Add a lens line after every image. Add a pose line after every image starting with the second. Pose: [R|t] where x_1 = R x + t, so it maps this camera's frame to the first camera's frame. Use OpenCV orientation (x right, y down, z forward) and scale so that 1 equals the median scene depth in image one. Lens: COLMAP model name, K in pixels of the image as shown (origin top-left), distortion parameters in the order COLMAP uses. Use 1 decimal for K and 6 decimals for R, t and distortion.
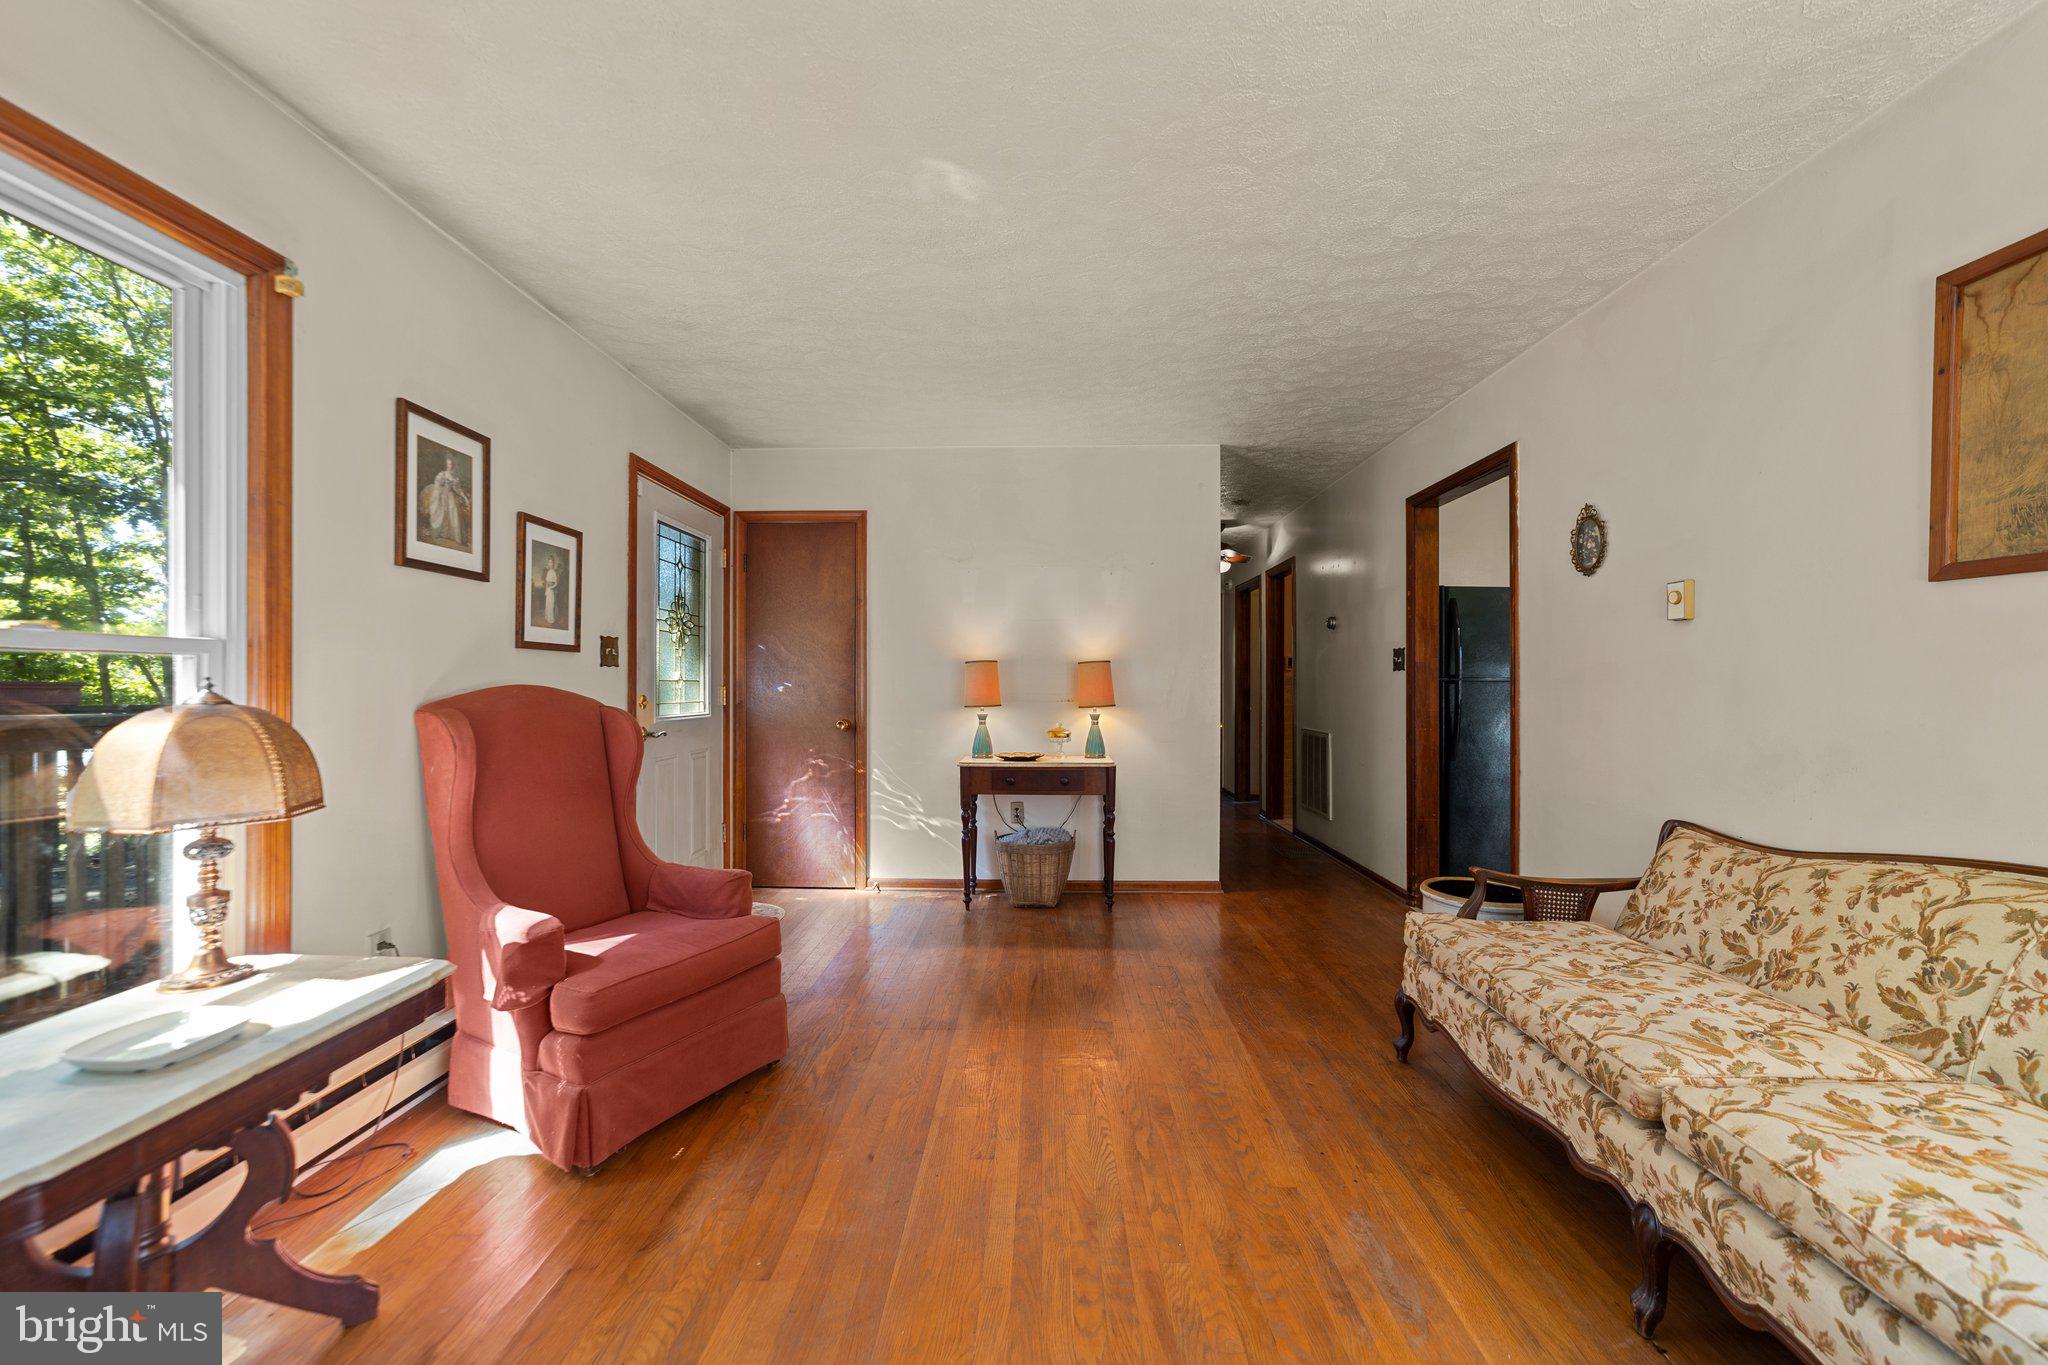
lens RADIAL K [[778.8, 0, 1034.7], [0, 778.8, 683.9], [0, 0, 1]] dist [-0.000679, 0.000015]
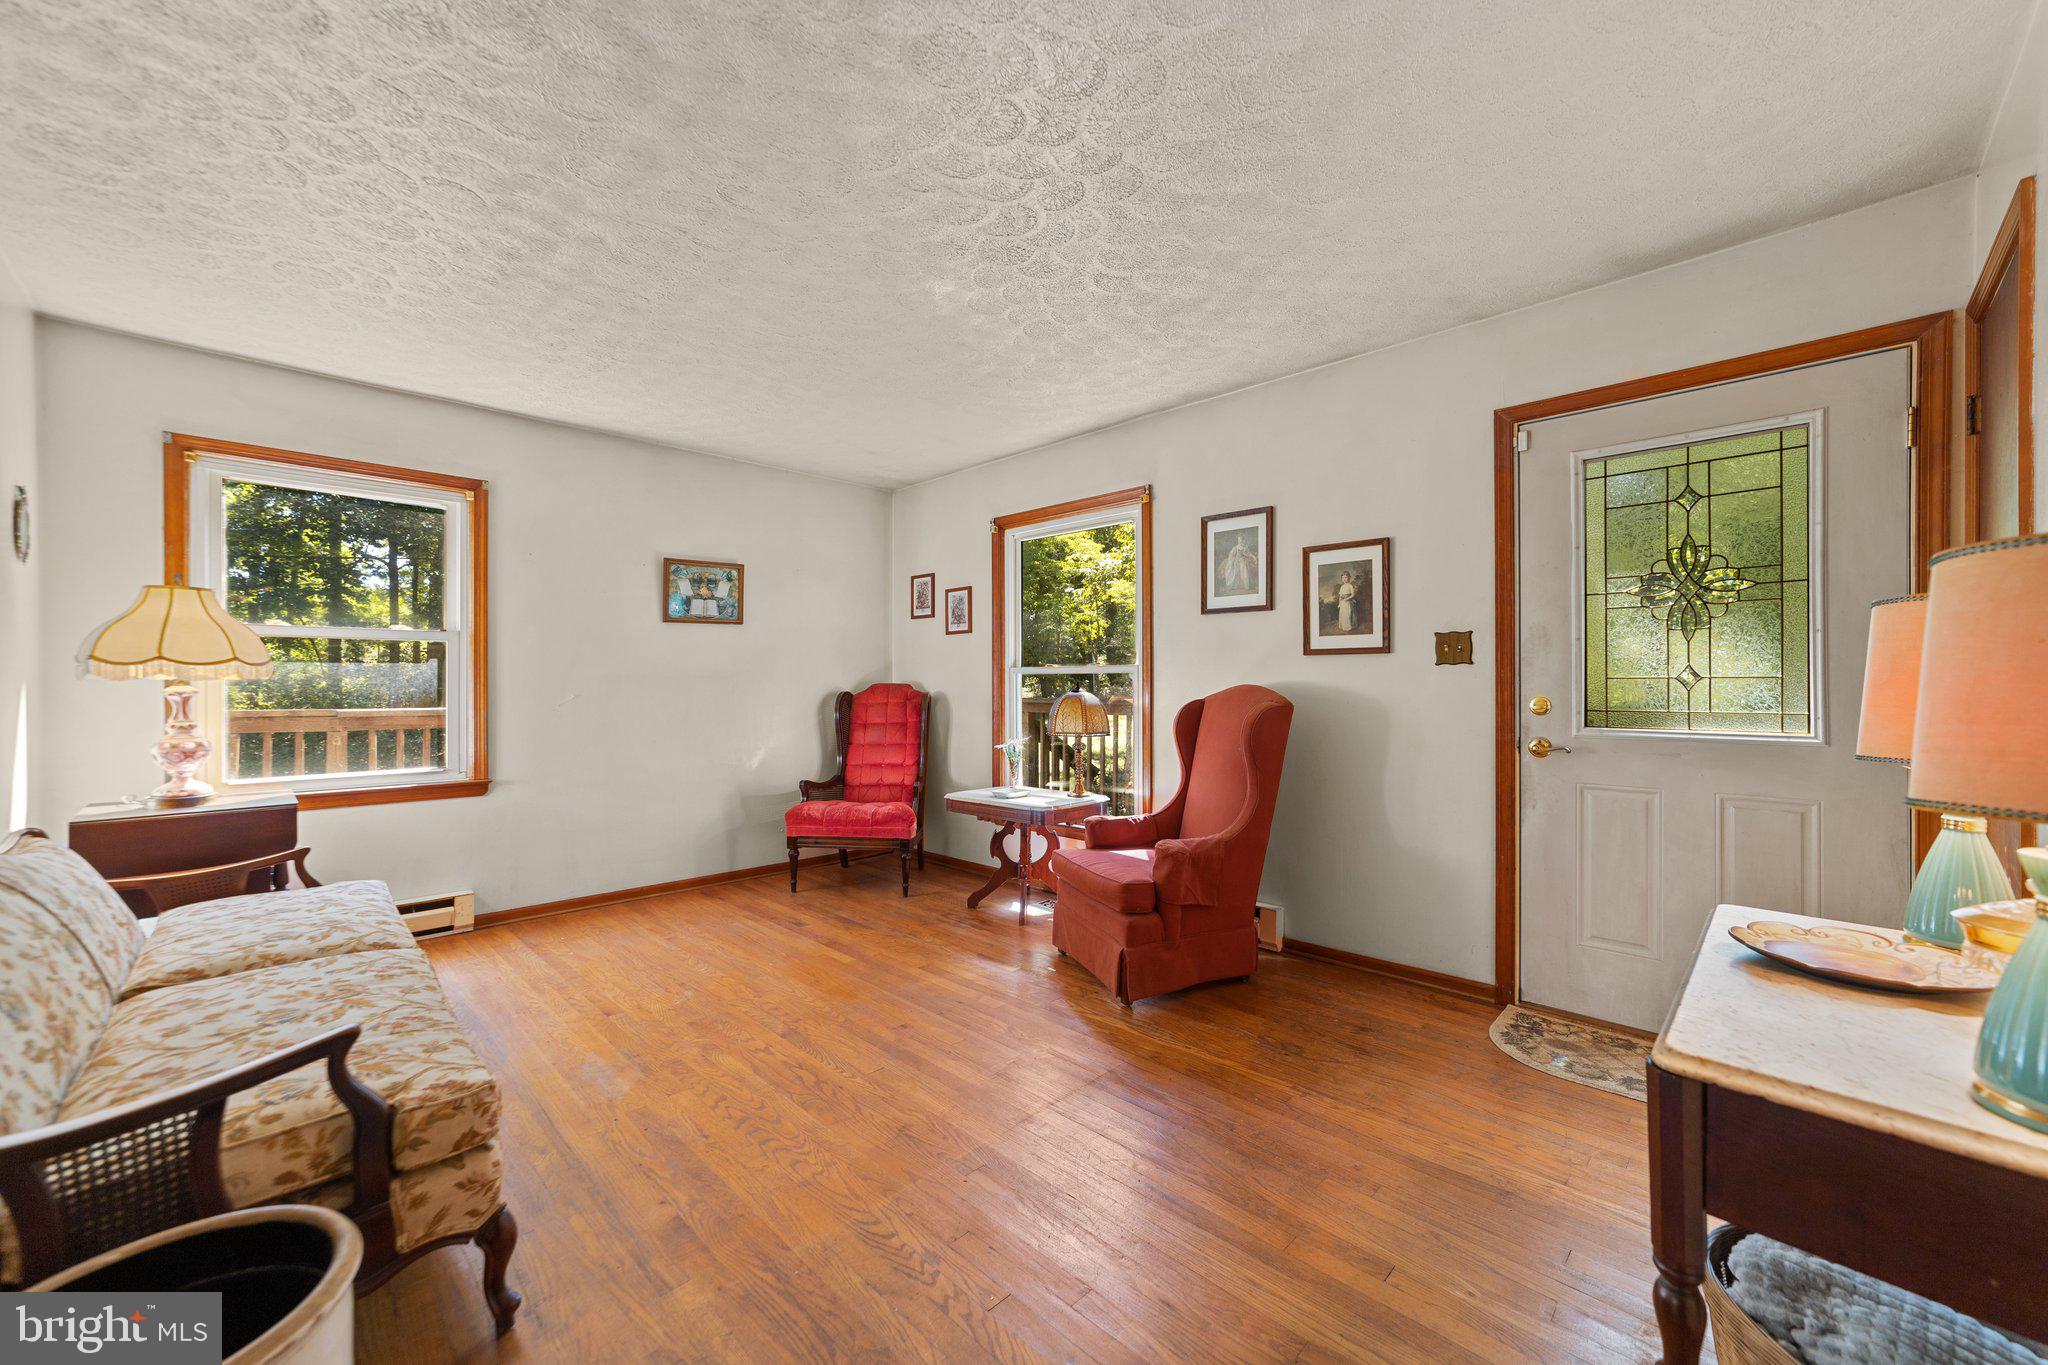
lens RADIAL K [[794.7, 0, 1024.0], [0, 794.7, 682.5], [0, 0, 1]] dist [-0.001102, 0.003238]
pose [[-0.695238, -0.000626, -0.718780, 0.633222], [0.002115, 0.999994, -0.002917, 0.000811], [0.718777, -0.003548, -0.695232, 1.703279]]
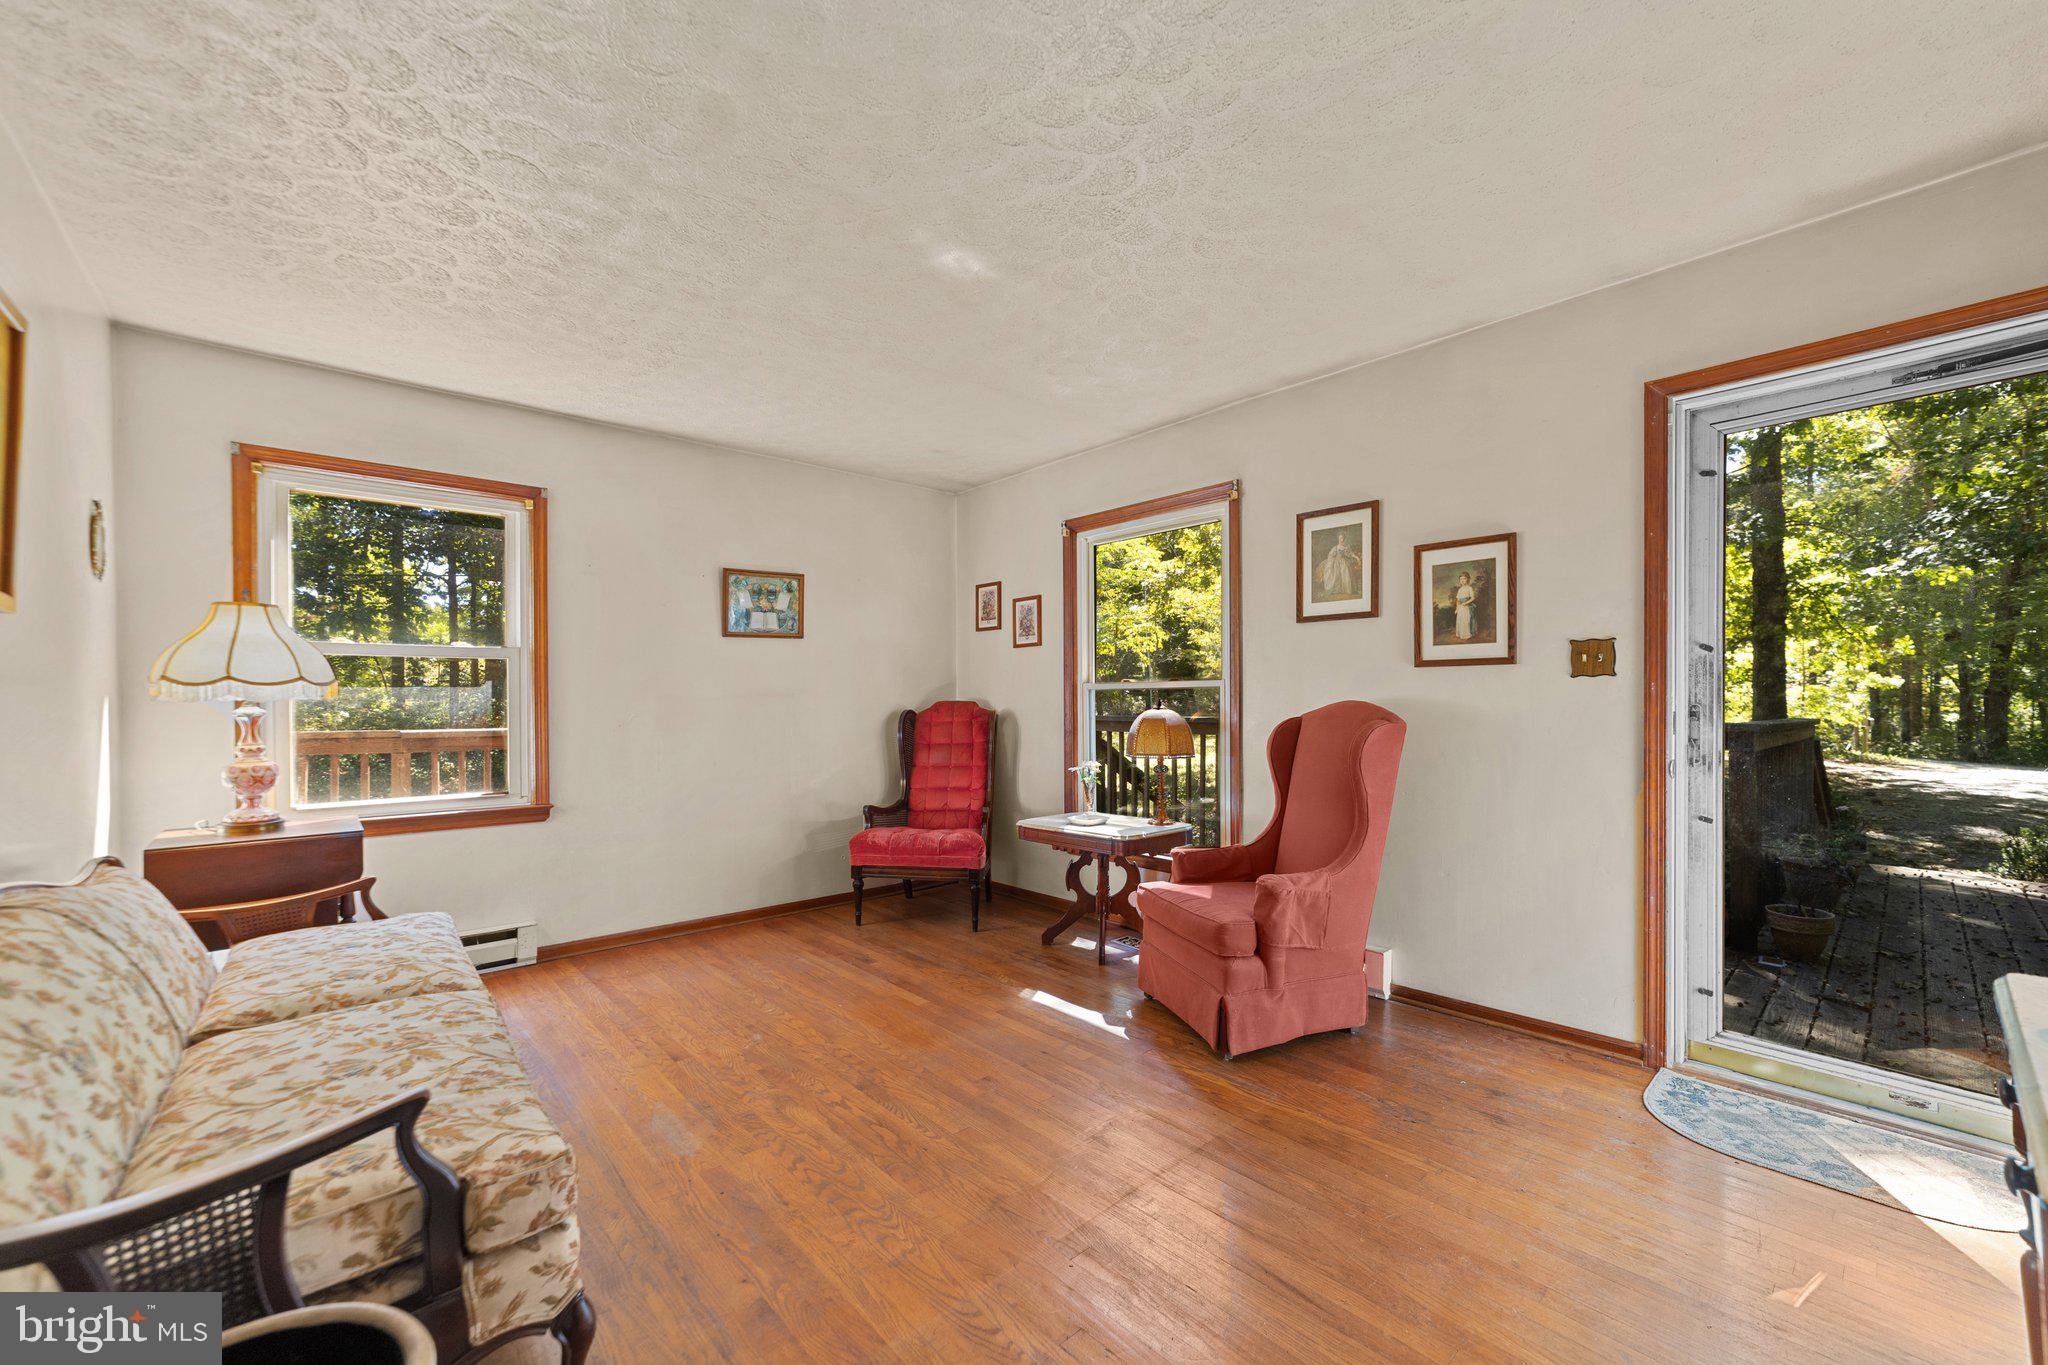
lens RADIAL K [[860.1, 0, 1021.0], [0, 860.1, 704.2], [0, 0, 1]] dist [-0.000257, 0.000428]
pose [[-0.755166, 0.006340, -0.655503, 0.632642], [0.006390, 0.999977, 0.002310, 0.000758], [0.655502, -0.002444, -0.755189, 1.696369]]
